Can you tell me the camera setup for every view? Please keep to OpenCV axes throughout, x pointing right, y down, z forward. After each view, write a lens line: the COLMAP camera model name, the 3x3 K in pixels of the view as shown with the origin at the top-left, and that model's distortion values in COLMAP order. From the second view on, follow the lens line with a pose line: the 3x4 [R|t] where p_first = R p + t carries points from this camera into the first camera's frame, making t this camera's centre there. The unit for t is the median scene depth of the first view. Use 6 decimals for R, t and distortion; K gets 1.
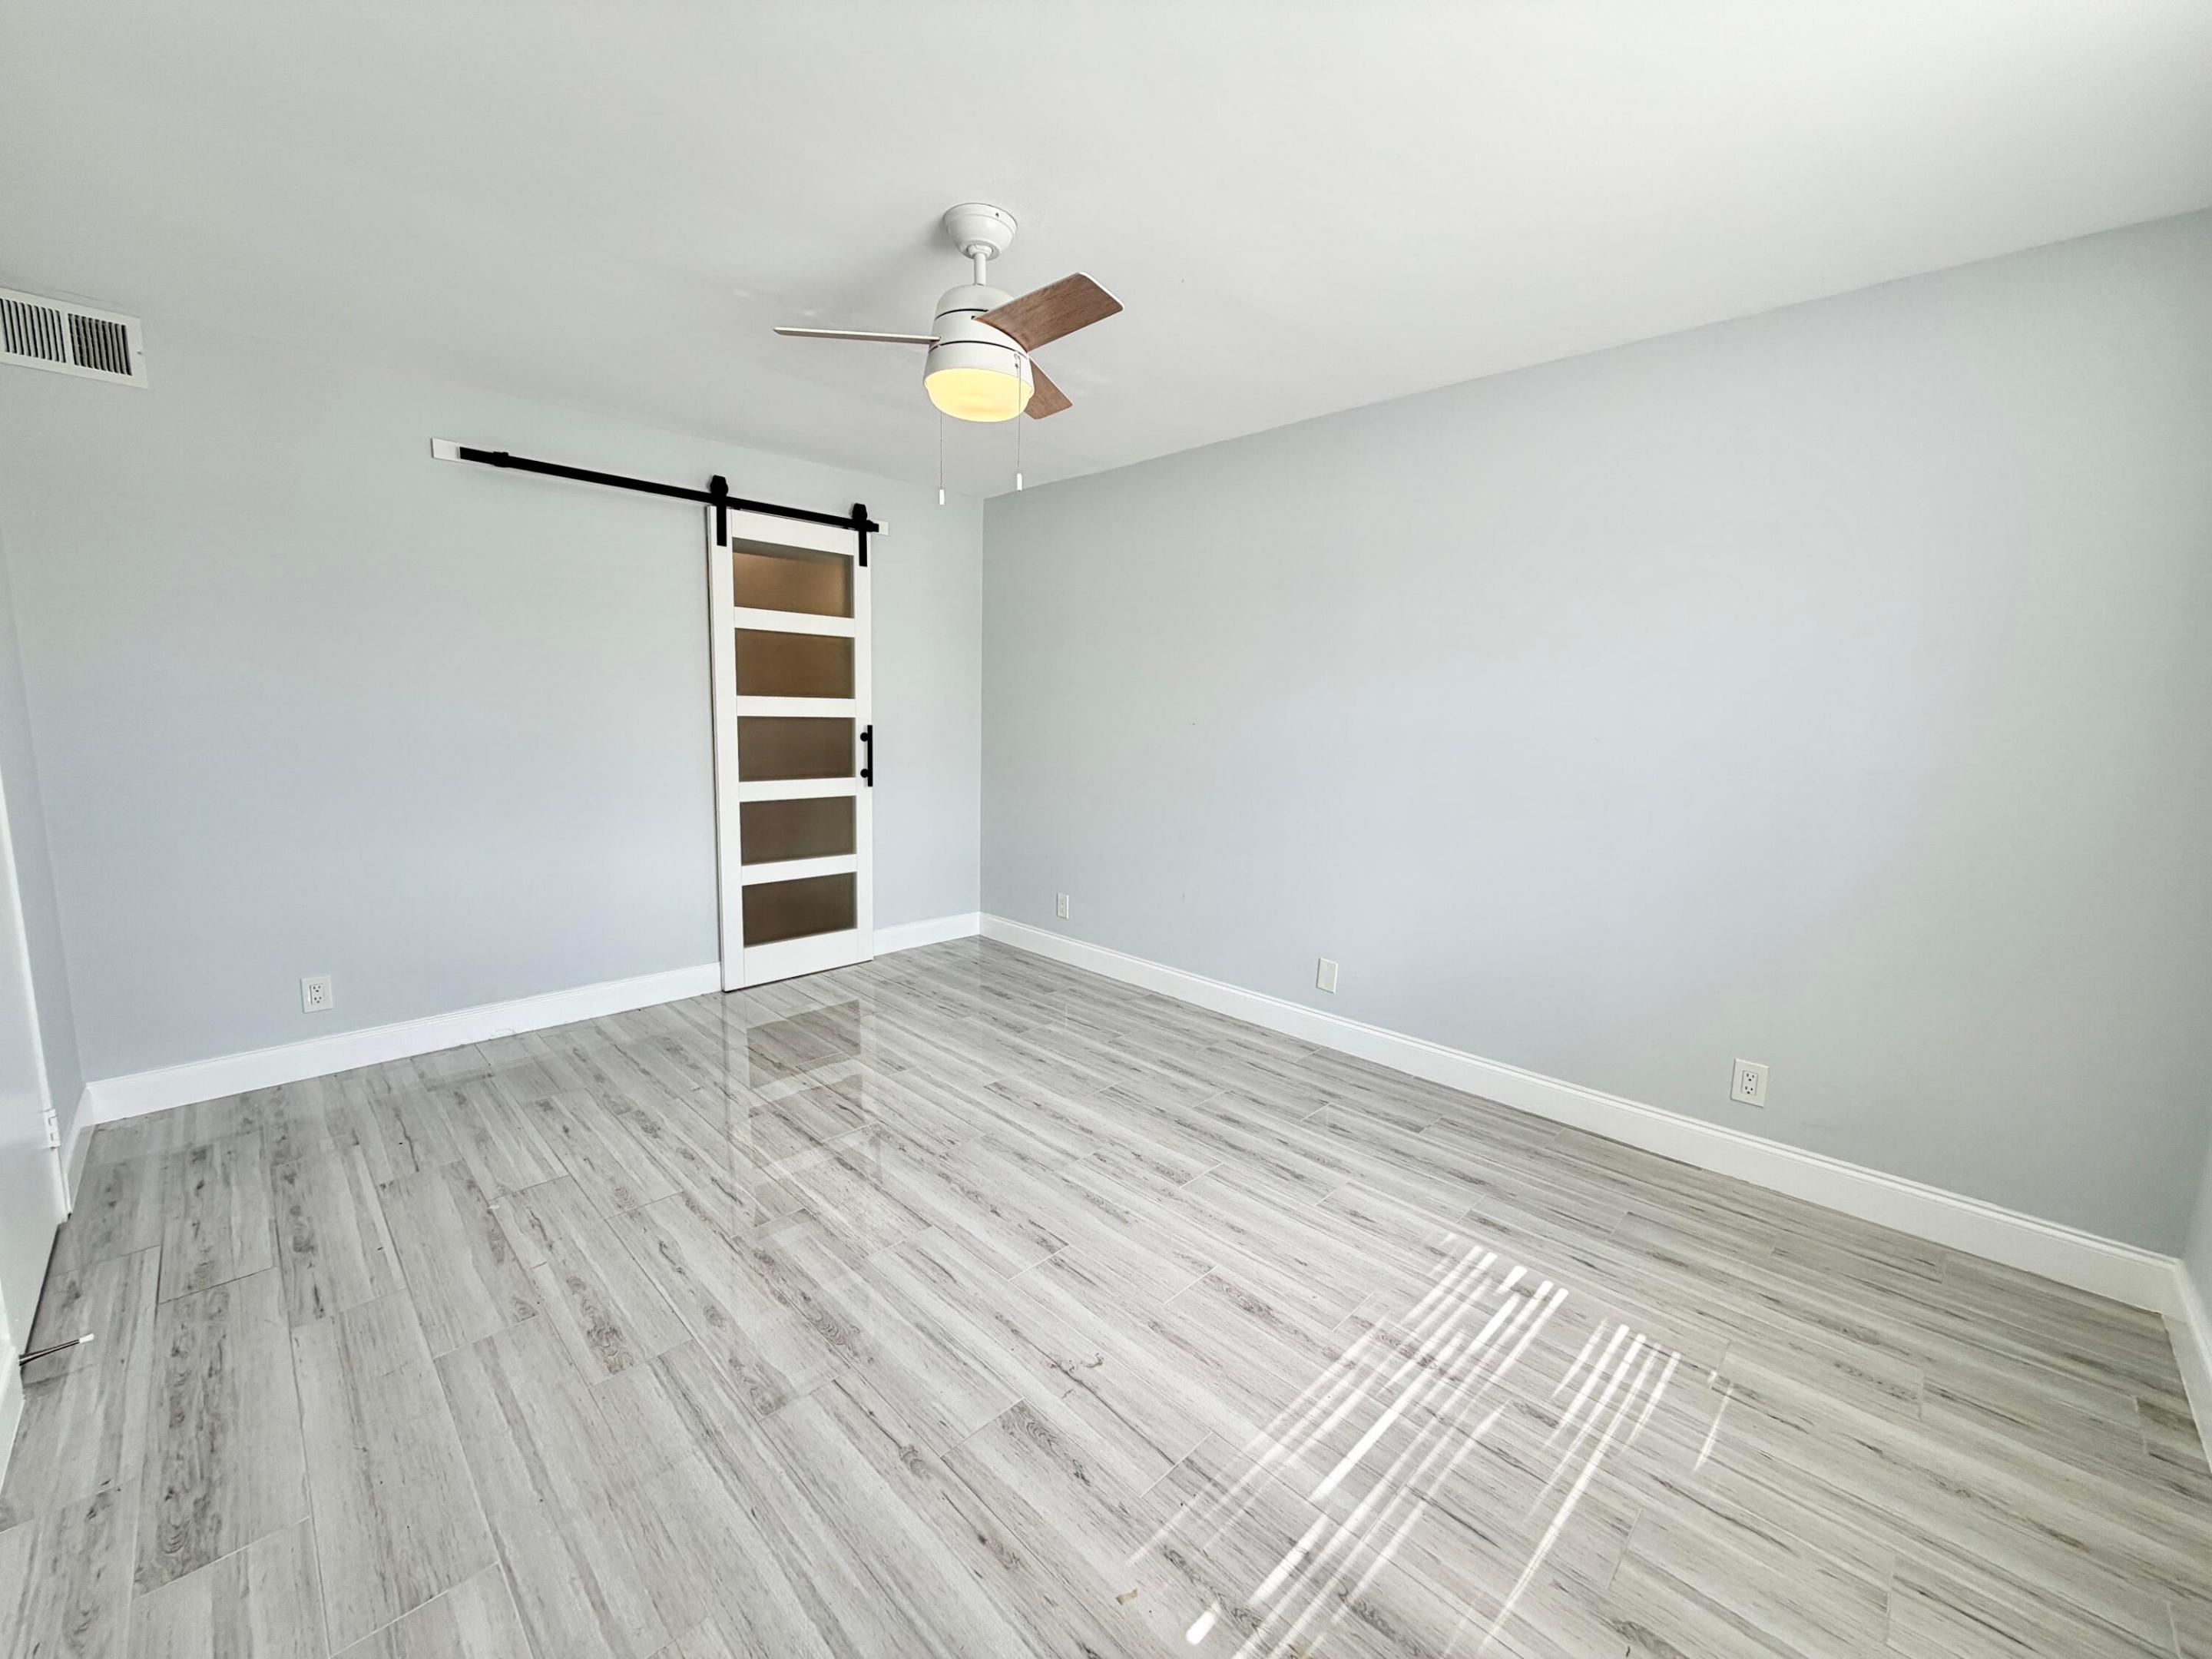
lens RADIAL K [[880.9, 0, 1096.6], [0, 880.9, 827.1], [0, 0, 1]] dist [0.000199, 0.000400]
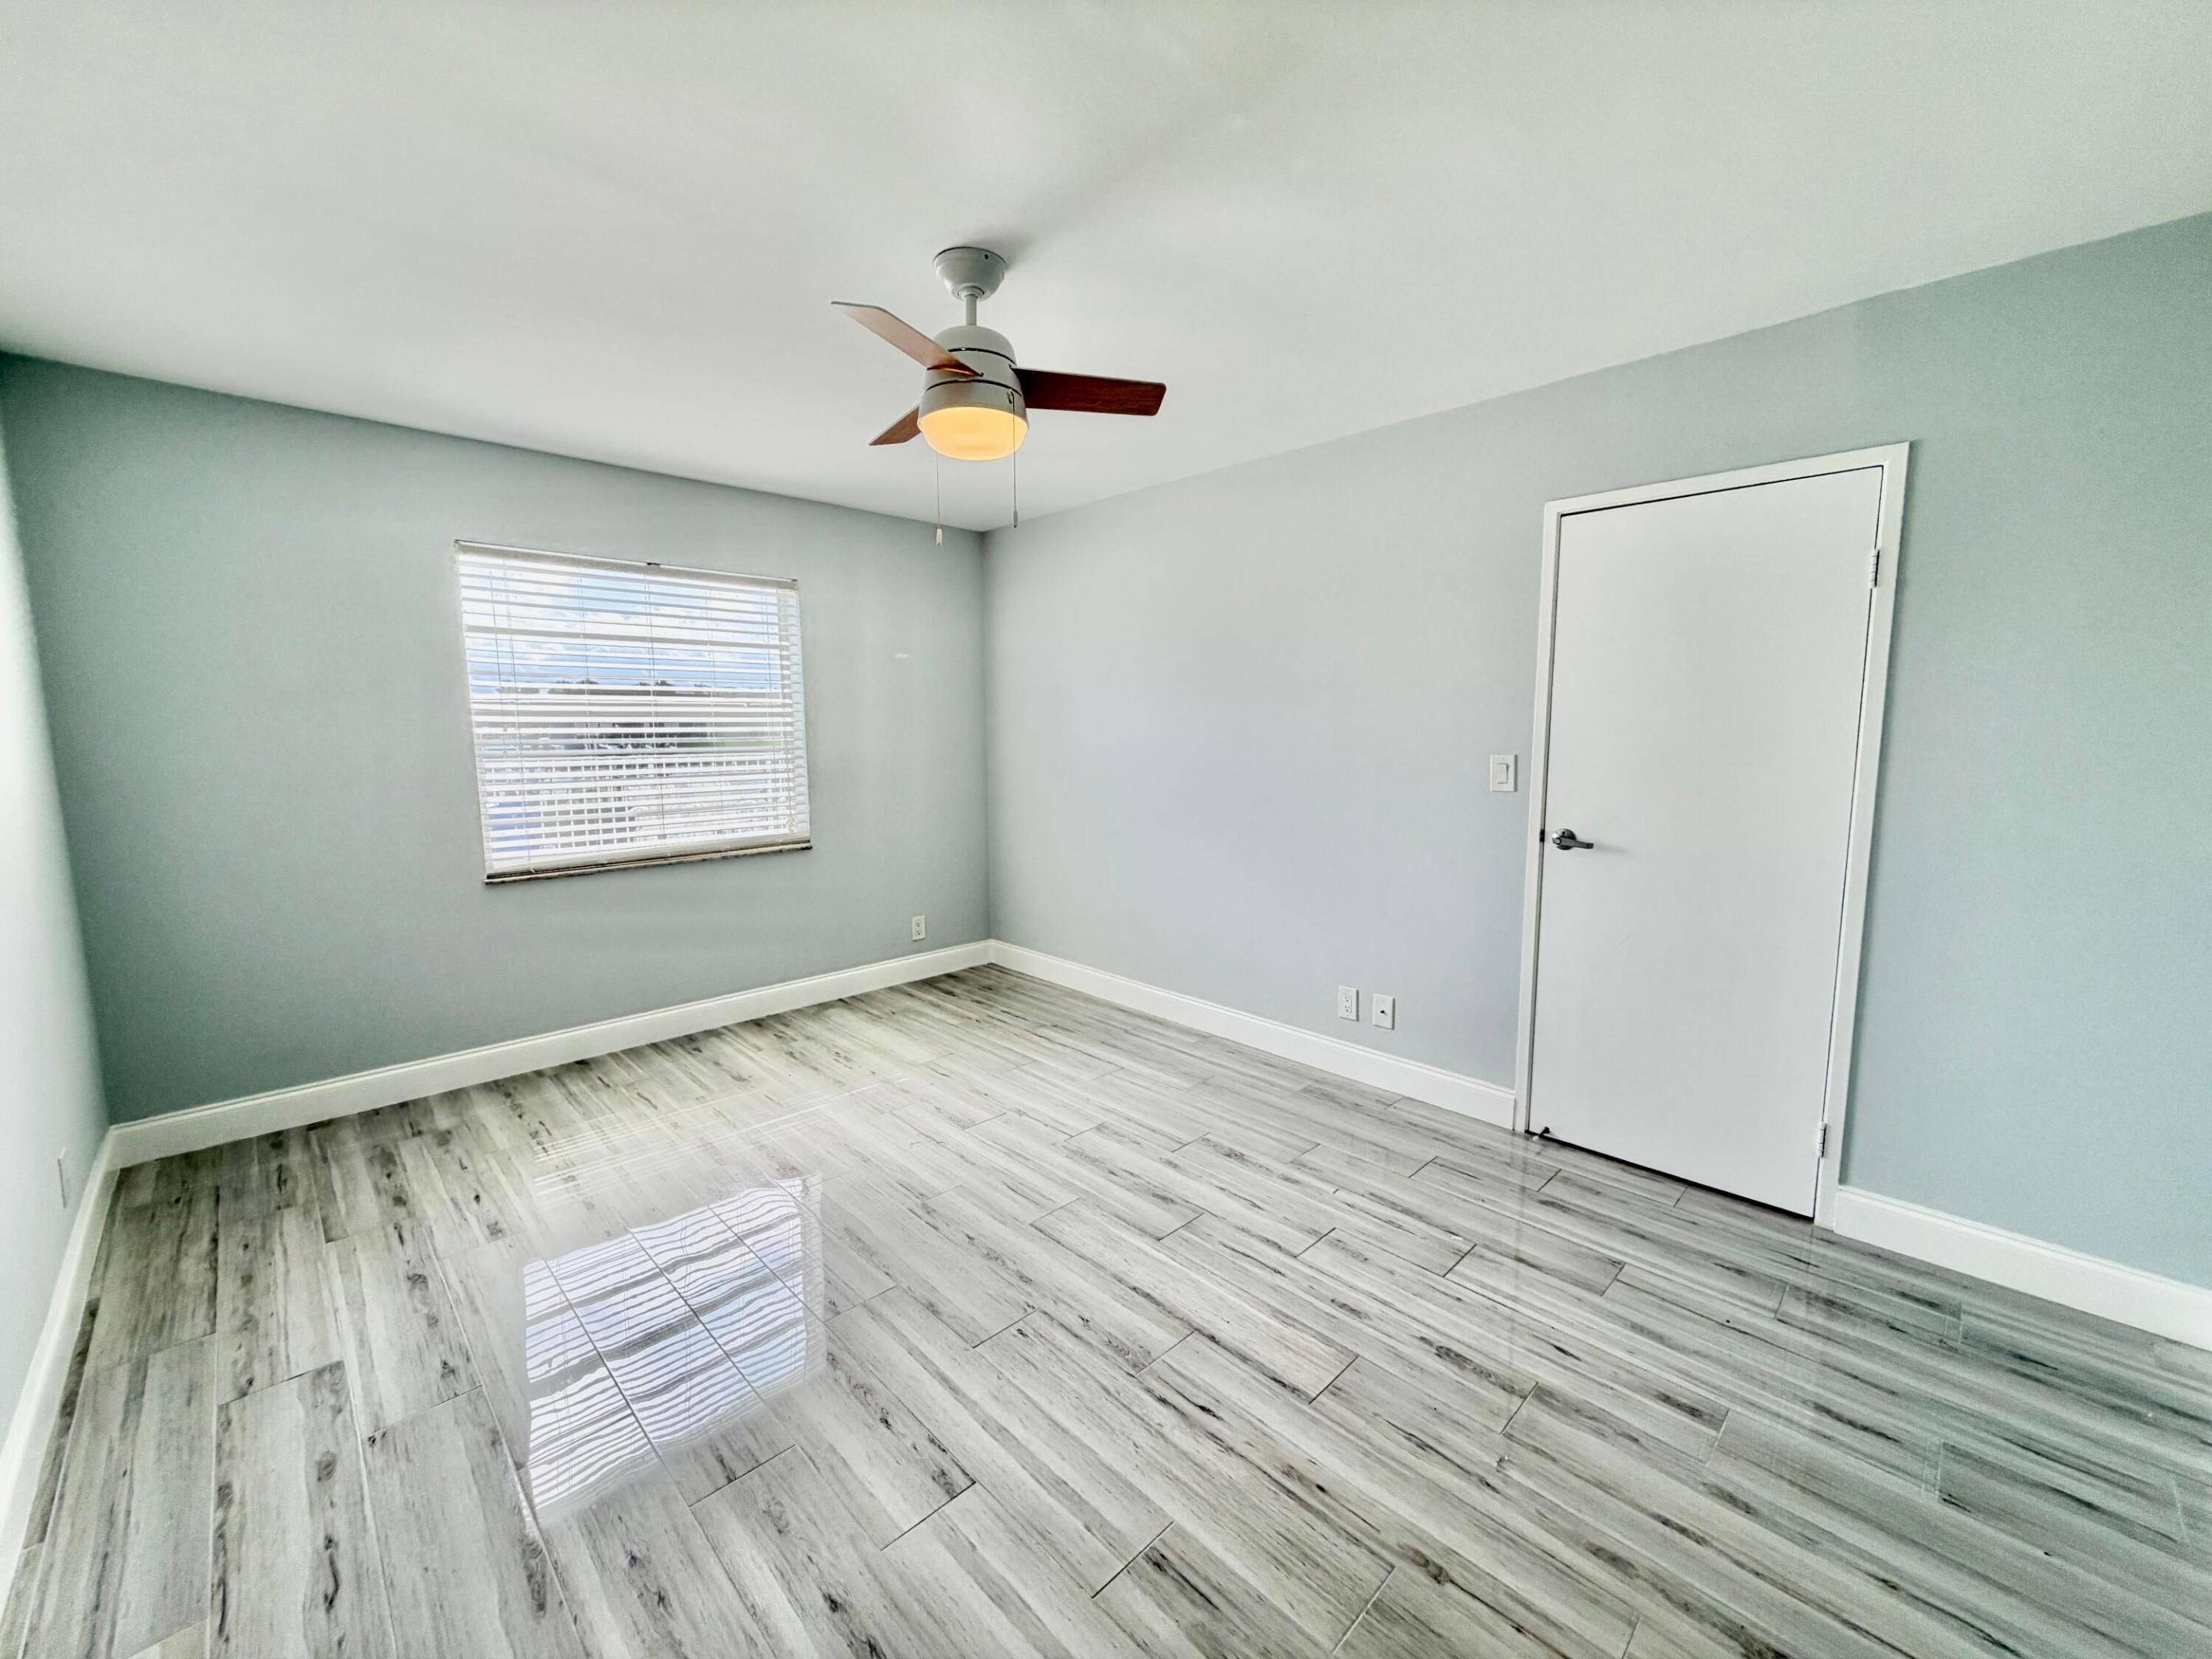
lens RADIAL K [[880.9, 0, 1096.6], [0, 880.9, 827.1], [0, 0, 1]] dist [0.000199, 0.000400]
pose [[-0.999733, -0.020280, 0.011045, -0.281486], [-0.016835, 0.967432, 0.252570, -0.302536], [-0.015807, 0.252316, -0.967516, 2.000574]]
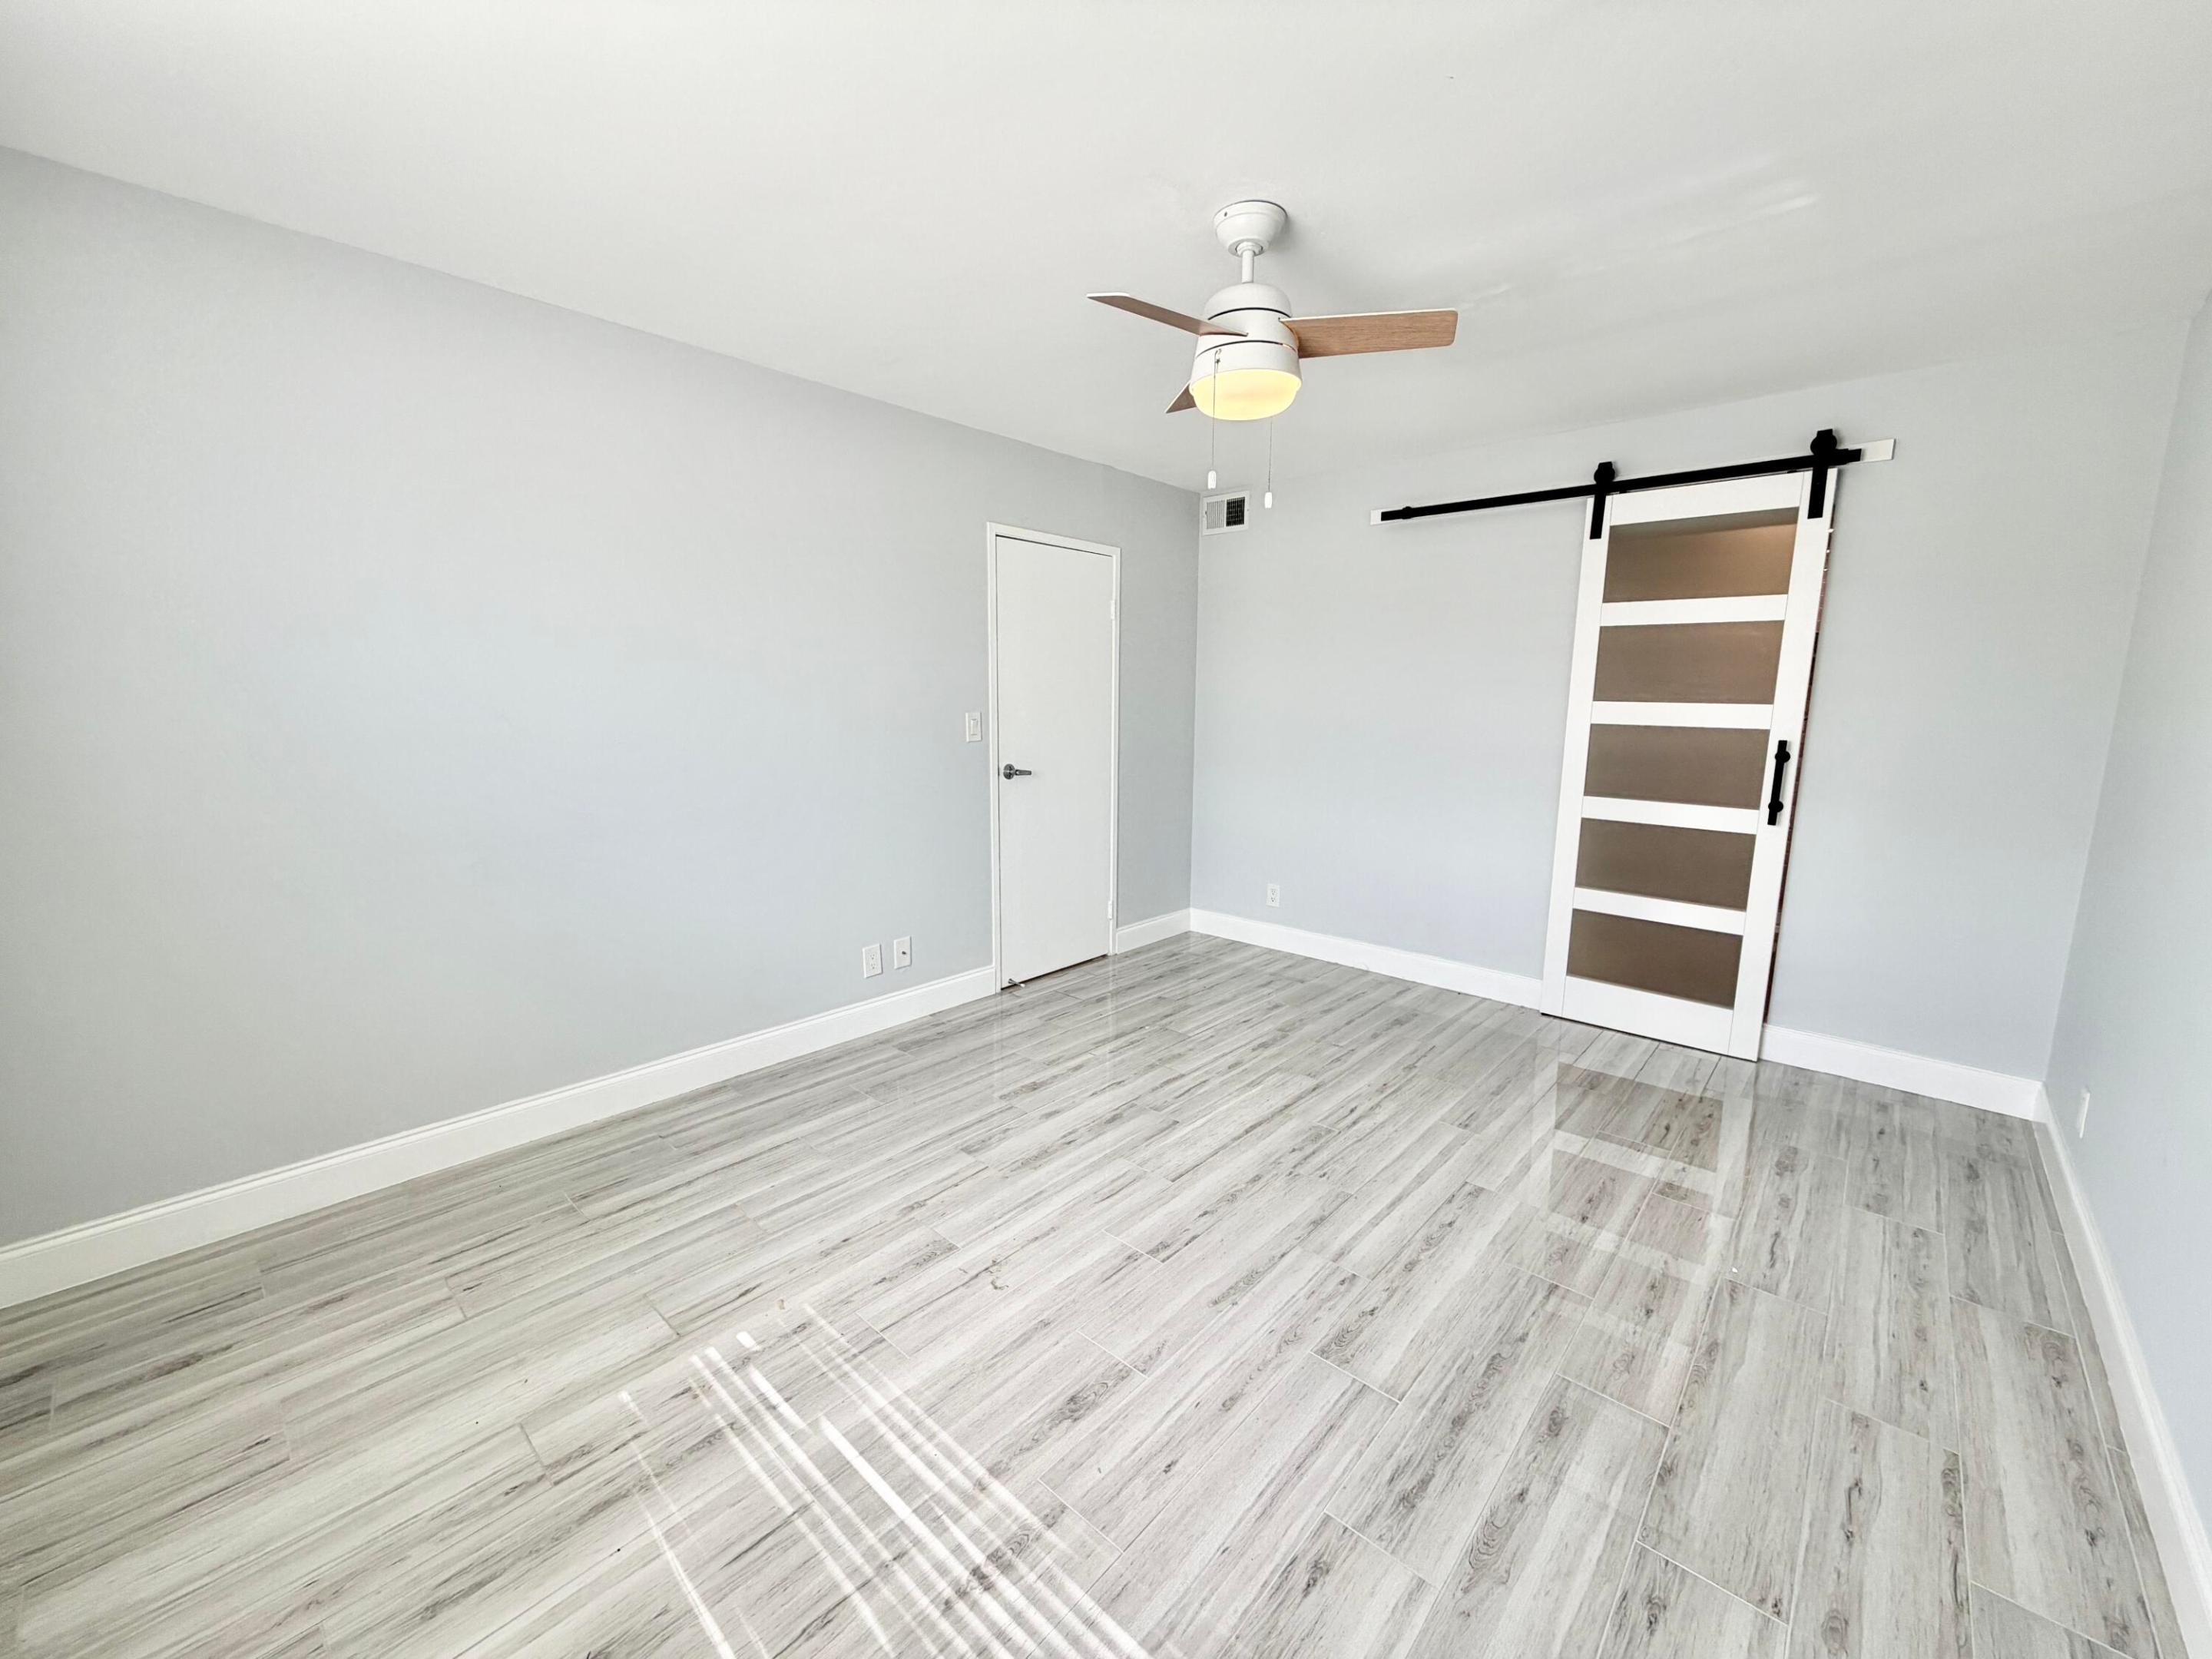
lens RADIAL K [[880.9, 0, 1096.6], [0, 880.9, 827.1], [0, 0, 1]] dist [0.000199, 0.000400]
pose [[0.047225, 0.132113, -0.990109, 0.872292], [-0.145529, 0.981549, 0.124030, -0.107215], [0.988226, 0.138232, 0.065580, 0.807654]]
